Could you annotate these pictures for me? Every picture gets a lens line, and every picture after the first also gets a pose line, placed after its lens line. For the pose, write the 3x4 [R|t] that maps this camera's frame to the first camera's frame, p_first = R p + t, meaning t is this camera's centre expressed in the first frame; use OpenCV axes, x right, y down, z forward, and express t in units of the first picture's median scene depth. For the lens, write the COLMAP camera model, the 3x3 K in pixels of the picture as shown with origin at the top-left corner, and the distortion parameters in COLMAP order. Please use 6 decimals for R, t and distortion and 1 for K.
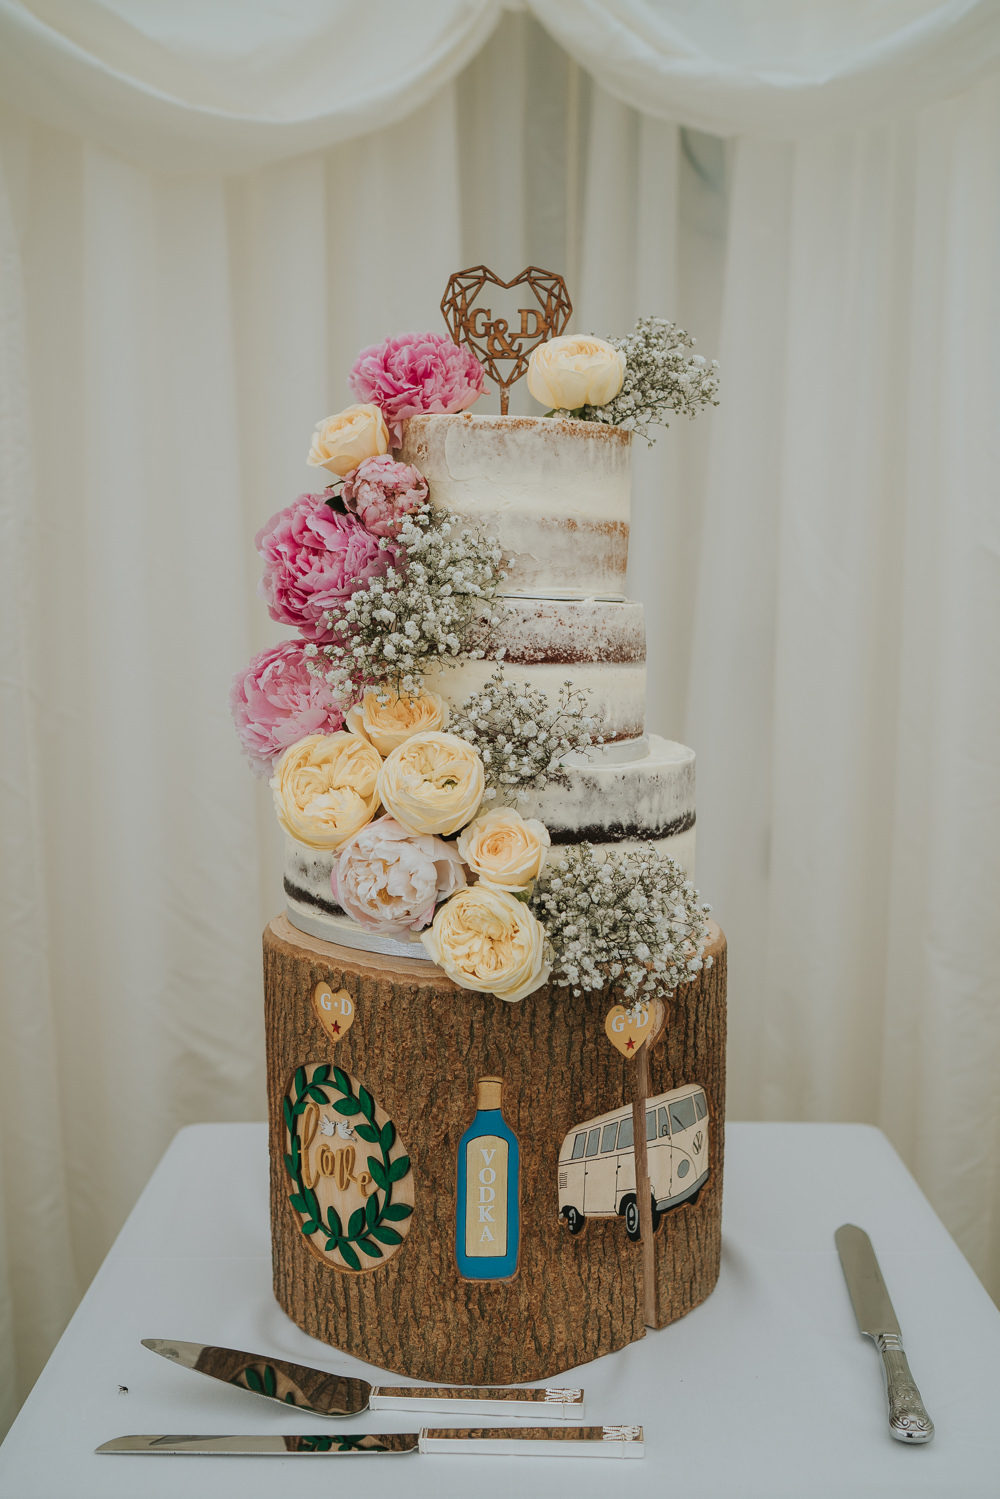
lens RADIAL K [[1502.8, 0, 464.4], [0, 1502.8, 749.7], [0, 0, 1]] dist [-0.127728, 0.002589]
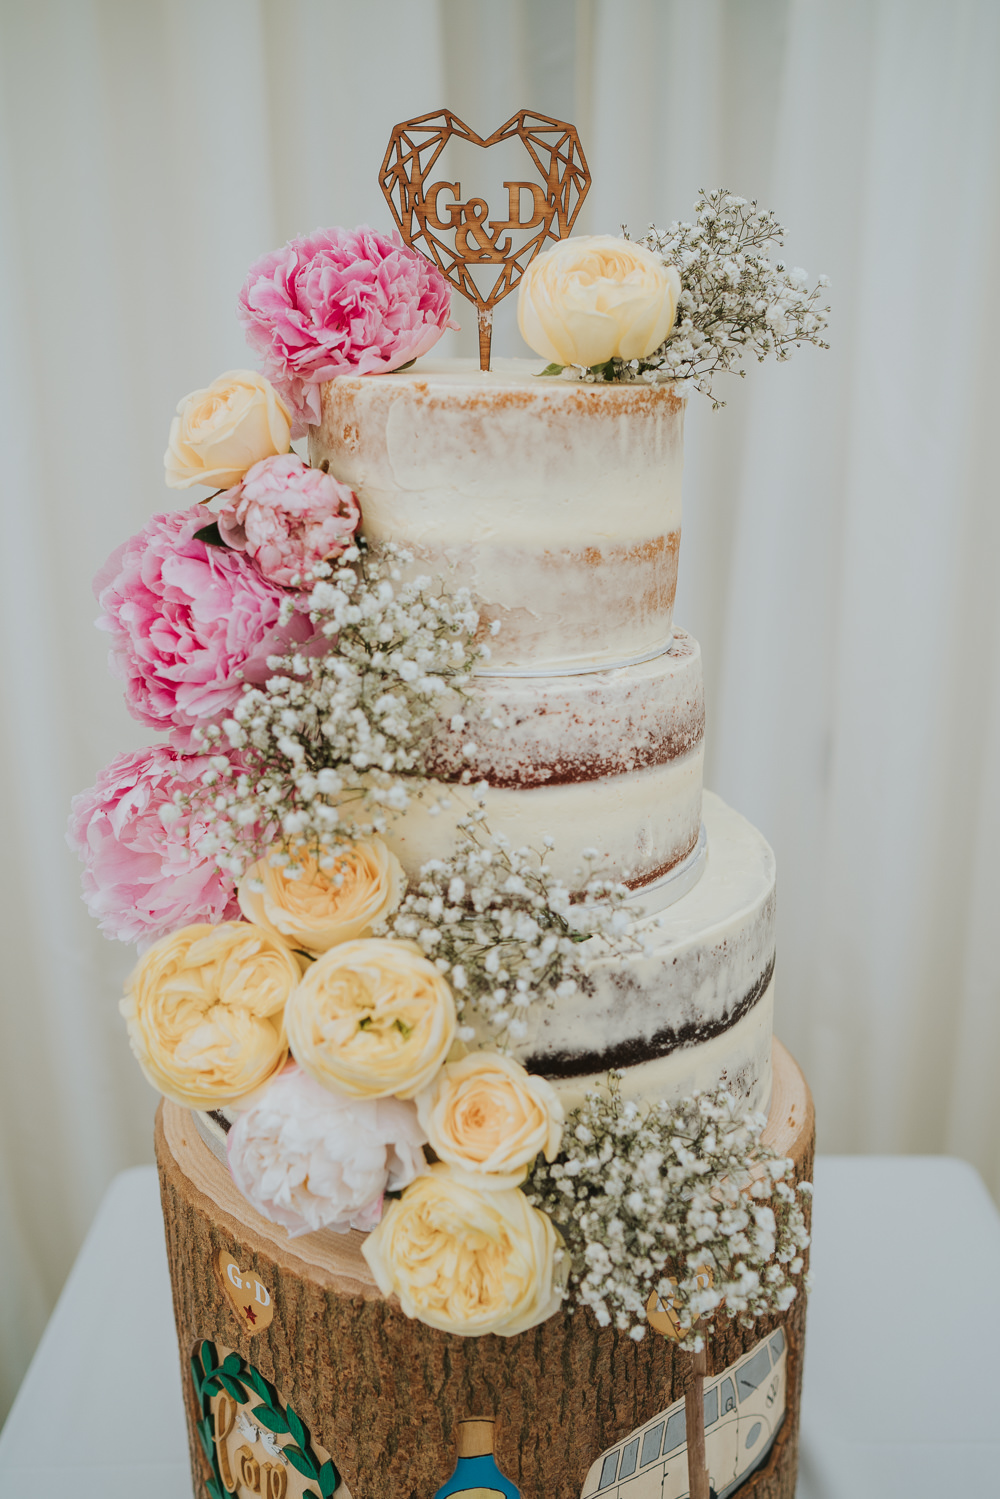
lens RADIAL K [[1523.1, 0, 500.0], [0, 1523.1, 749.5], [0, 0, 1]] dist [-0.071352, 0.004348]
pose [[0.999757, -0.018544, 0.011931, 0.024168], [0.016410, 0.987107, 0.159215, -0.174234], [-0.014730, -0.158981, 0.987172, 0.363326]]
